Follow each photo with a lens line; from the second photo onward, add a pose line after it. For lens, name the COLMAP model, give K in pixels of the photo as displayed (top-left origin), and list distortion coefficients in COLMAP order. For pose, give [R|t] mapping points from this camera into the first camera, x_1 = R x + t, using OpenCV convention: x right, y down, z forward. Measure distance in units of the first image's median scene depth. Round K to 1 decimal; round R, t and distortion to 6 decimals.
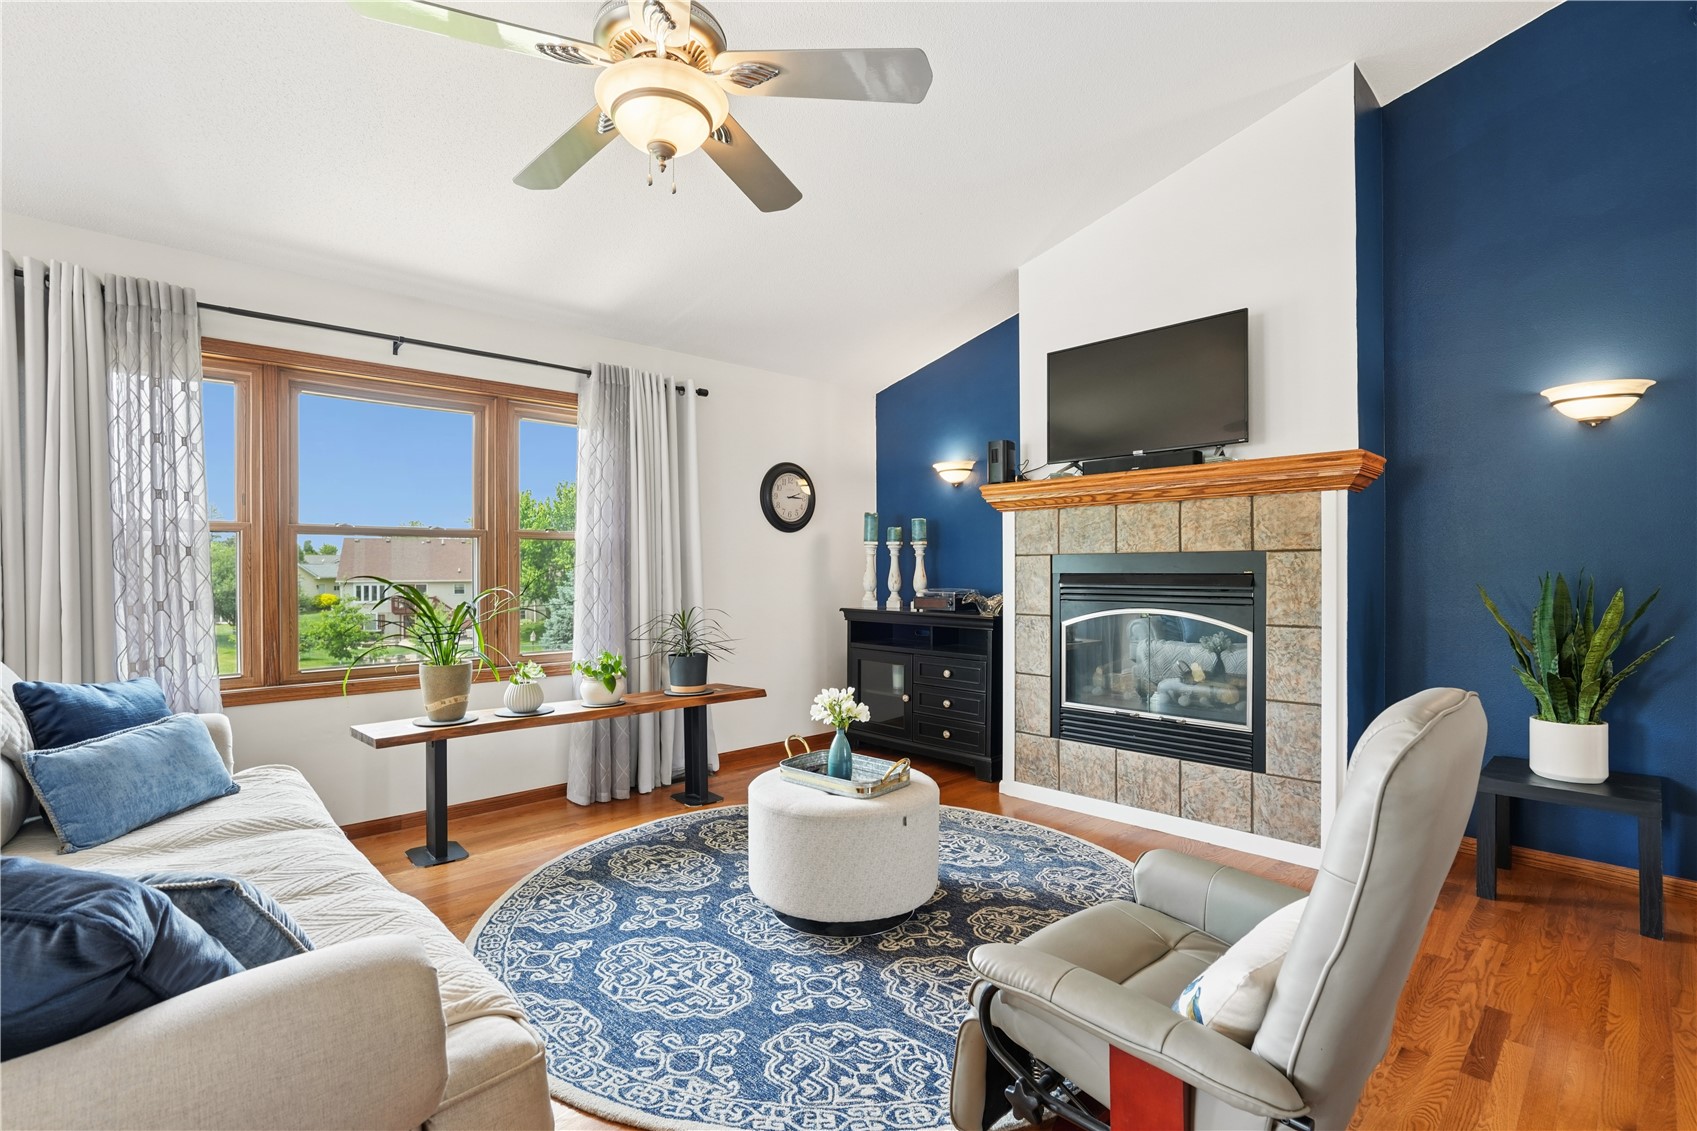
lens RADIAL K [[785.8, 0, 852.1], [0, 785.8, 565.8], [0, 0, 1]] dist [-0.025872, 0.000868]
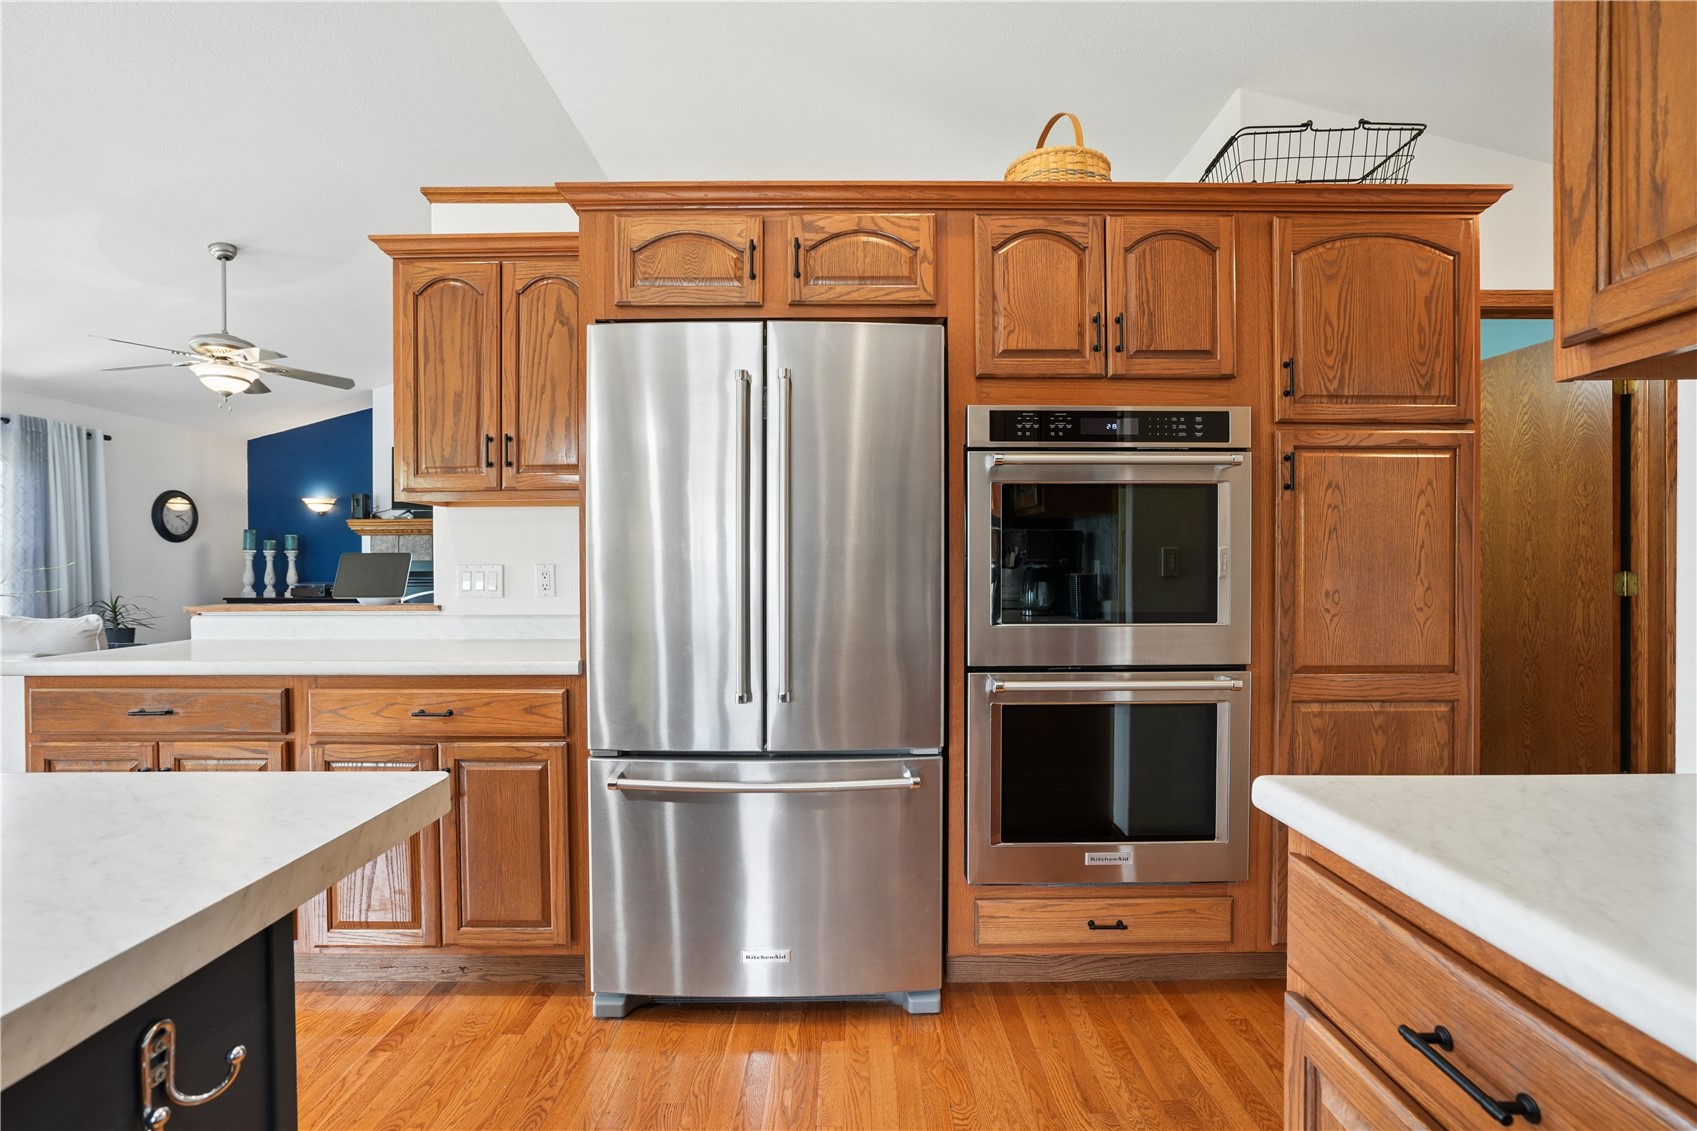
lens RADIAL K [[785.8, 0, 859.2], [0, 785.8, 577.4], [0, 0, 1]] dist [-0.025872, 0.000868]
pose [[0.690138, -0.006812, 0.723646, -0.231156], [0.000572, 0.999961, 0.008868, 0.006683], [-0.723678, -0.005706, 0.690114, -0.766360]]
